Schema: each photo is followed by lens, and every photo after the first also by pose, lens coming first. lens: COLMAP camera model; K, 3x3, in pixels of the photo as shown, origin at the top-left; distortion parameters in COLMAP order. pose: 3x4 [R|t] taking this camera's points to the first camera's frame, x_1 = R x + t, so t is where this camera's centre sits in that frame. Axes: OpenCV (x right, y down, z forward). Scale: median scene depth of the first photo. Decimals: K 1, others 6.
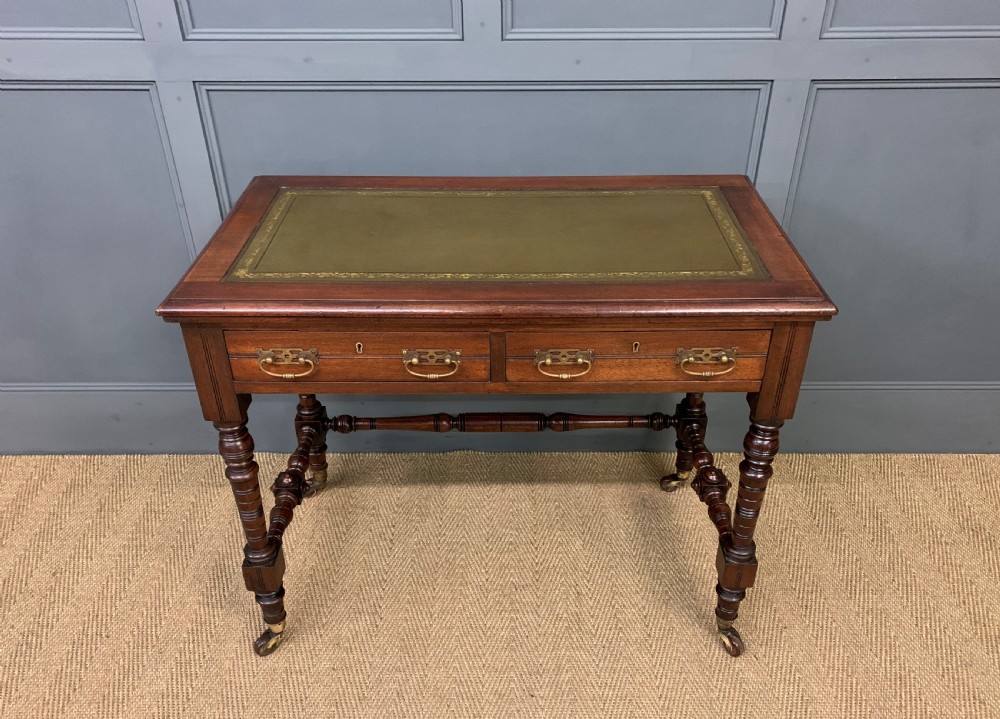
lens RADIAL K [[818.9, 0, 507.7], [0, 818.9, 362.6], [0, 0, 1]] dist [0.011662, 0.002938]
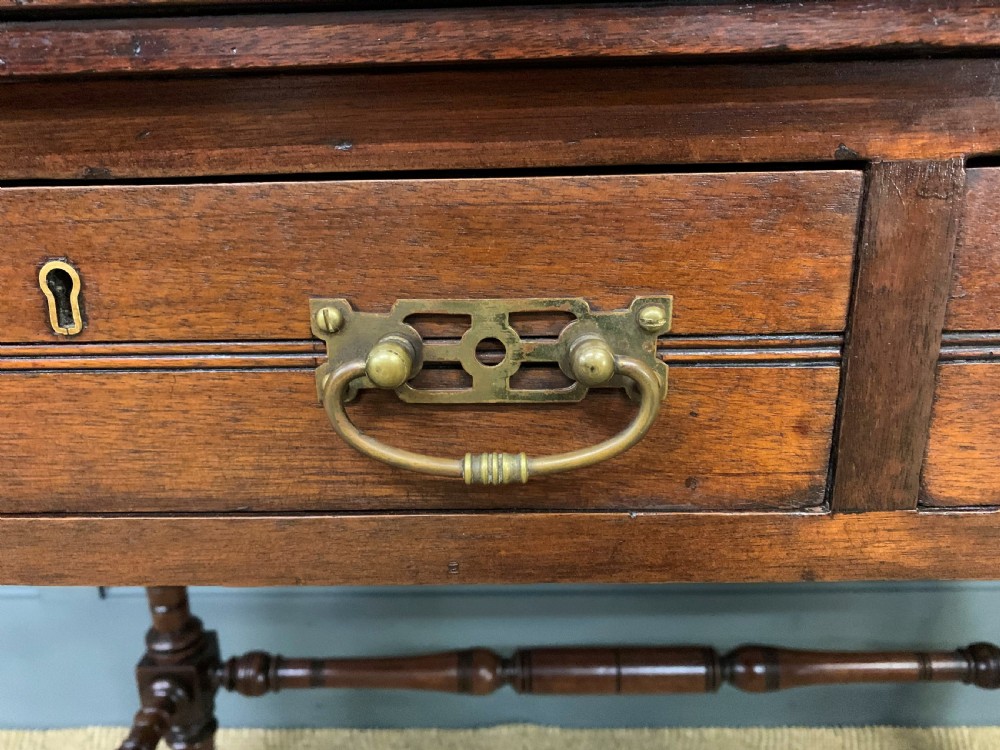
lens RADIAL K [[769.3, 0, 481.1], [0, 769.3, 350.6], [0, 0, 1]] dist [0.019023, -0.007944]
pose [[0.999070, -0.019040, -0.038679, -0.068520], [0.007582, 0.960807, -0.277116, 0.028454], [0.042439, 0.276565, 0.960058, 0.652535]]
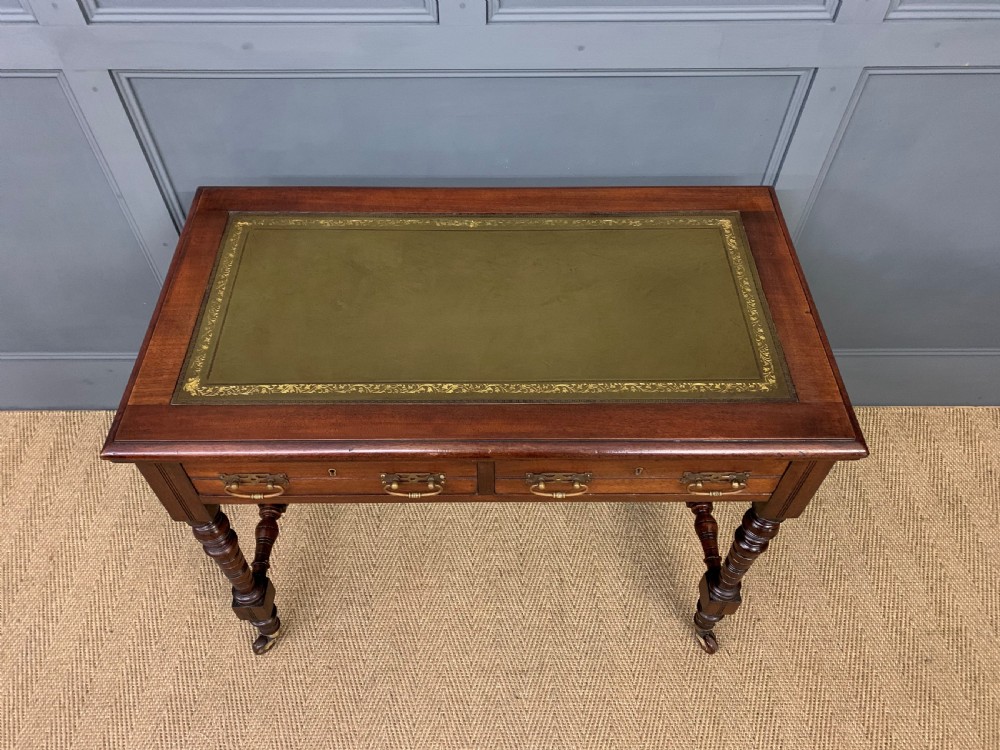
lens RADIAL K [[769.3, 0, 489.7], [0, 769.3, 366.1], [0, 0, 1]] dist [0.019023, -0.007944]
pose [[0.999981, -0.003579, 0.005108, -0.009139], [0.001772, 0.948268, 0.317466, -0.305225], [-0.005980, -0.317451, 0.948256, 0.174203]]
